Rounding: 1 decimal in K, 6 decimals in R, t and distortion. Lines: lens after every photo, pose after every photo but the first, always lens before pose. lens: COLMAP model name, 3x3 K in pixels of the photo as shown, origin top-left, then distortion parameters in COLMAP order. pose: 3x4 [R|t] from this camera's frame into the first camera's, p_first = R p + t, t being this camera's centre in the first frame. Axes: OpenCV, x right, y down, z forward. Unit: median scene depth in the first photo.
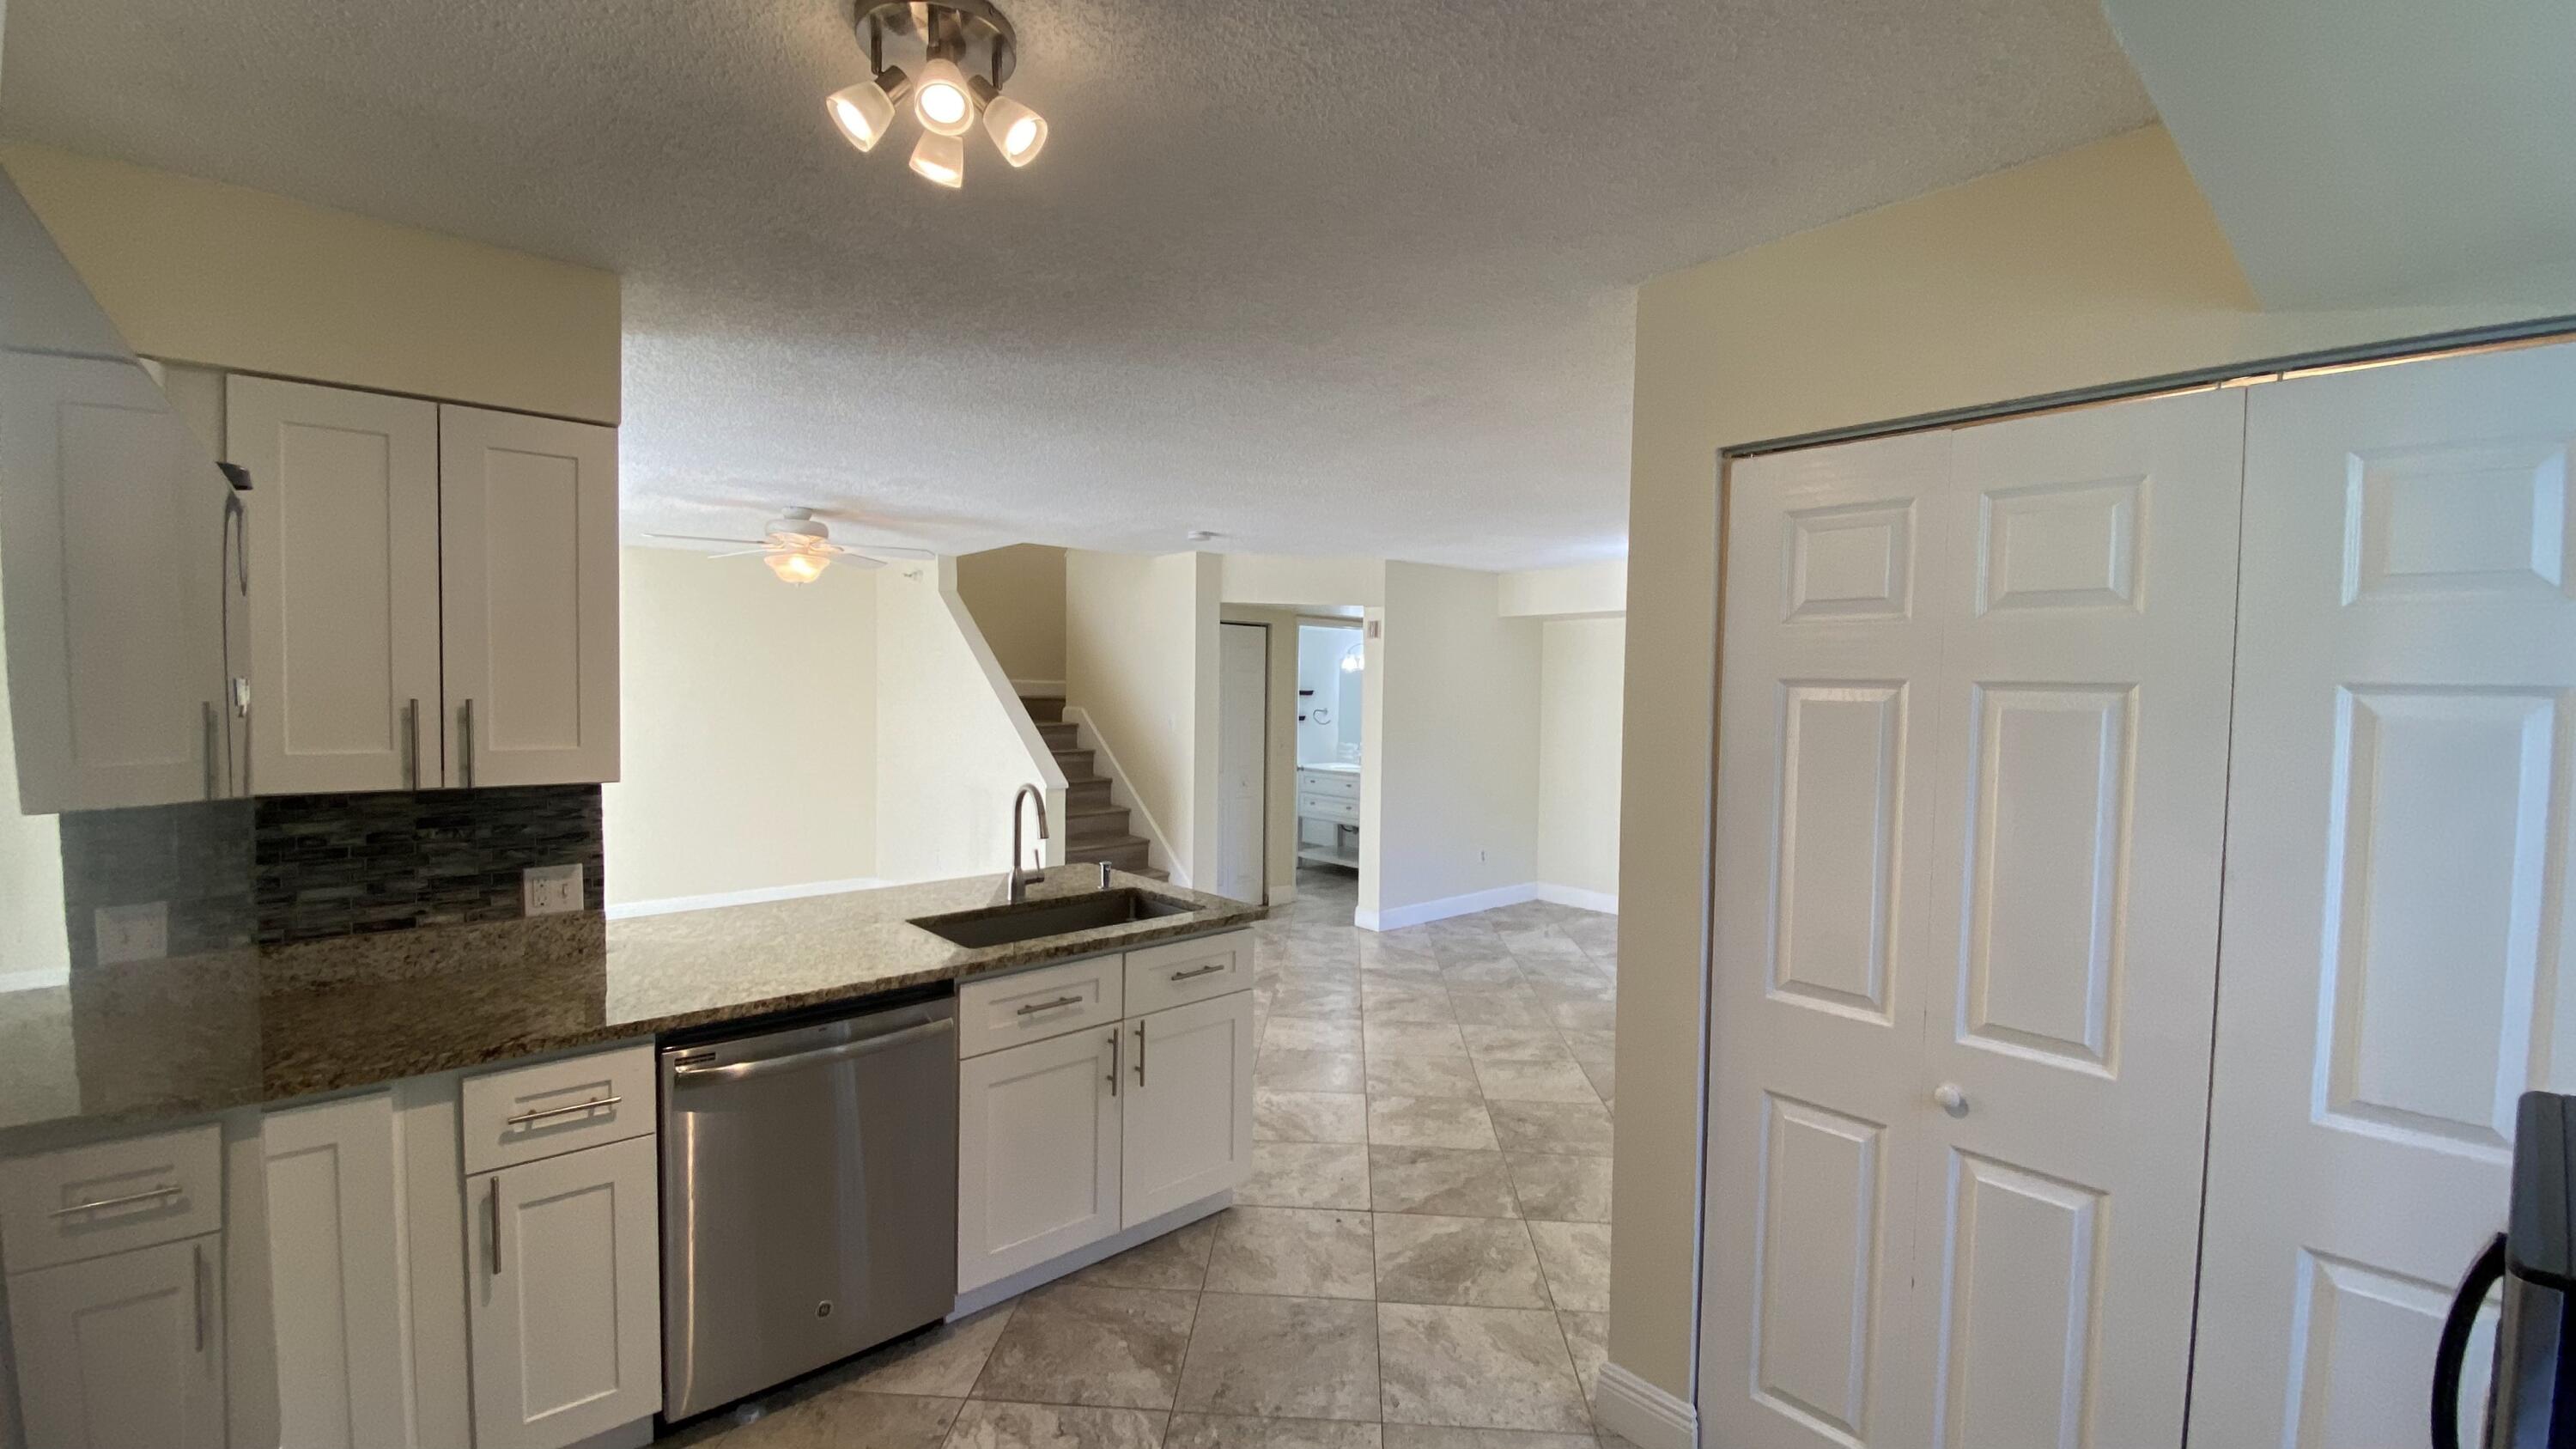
lens RADIAL K [[1088.6, 0, 1286.6], [0, 1088.6, 729.0], [0, 0, 1]] dist [-0.000670, -0.000045]
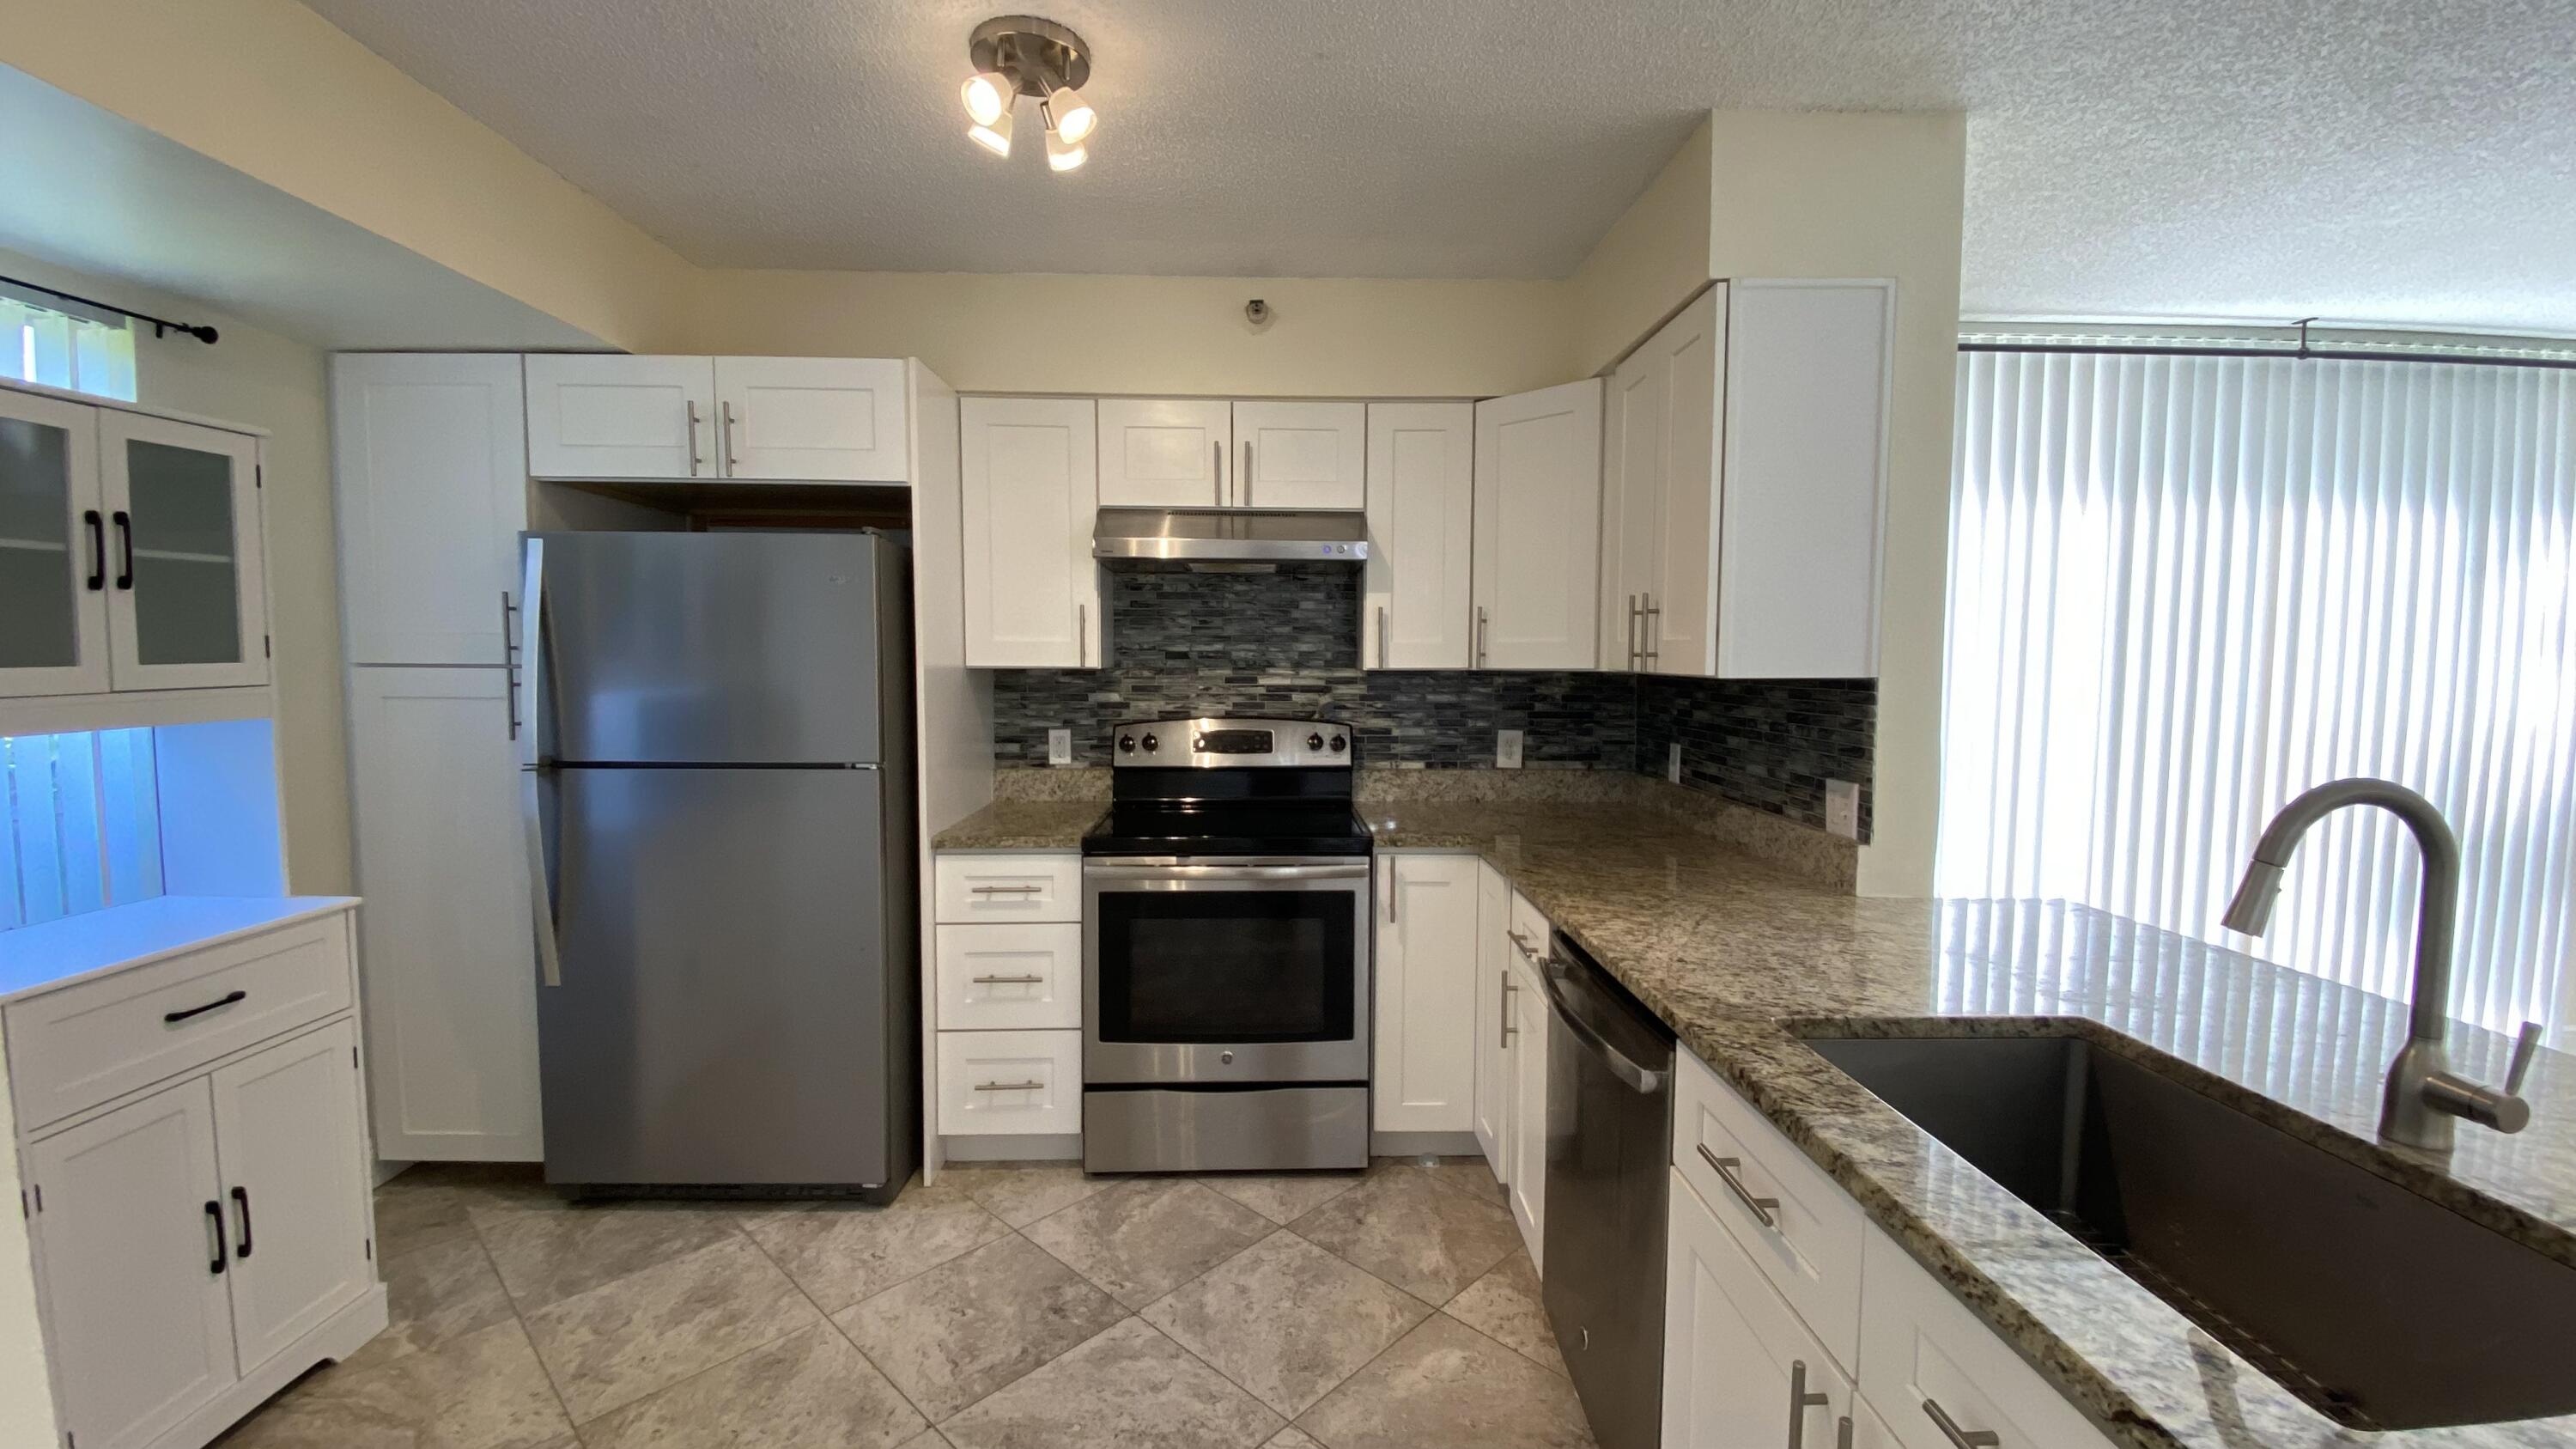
lens RADIAL K [[1057.5, 0, 1286.5], [0, 1057.5, 731.5], [0, 0, 1]] dist [-0.035930, -0.001596]
pose [[-0.672659, 0.032962, -0.739218, 0.266221], [-0.053293, 0.994255, 0.092829, 0.030082], [0.738031, 0.101838, -0.667038, 1.246190]]
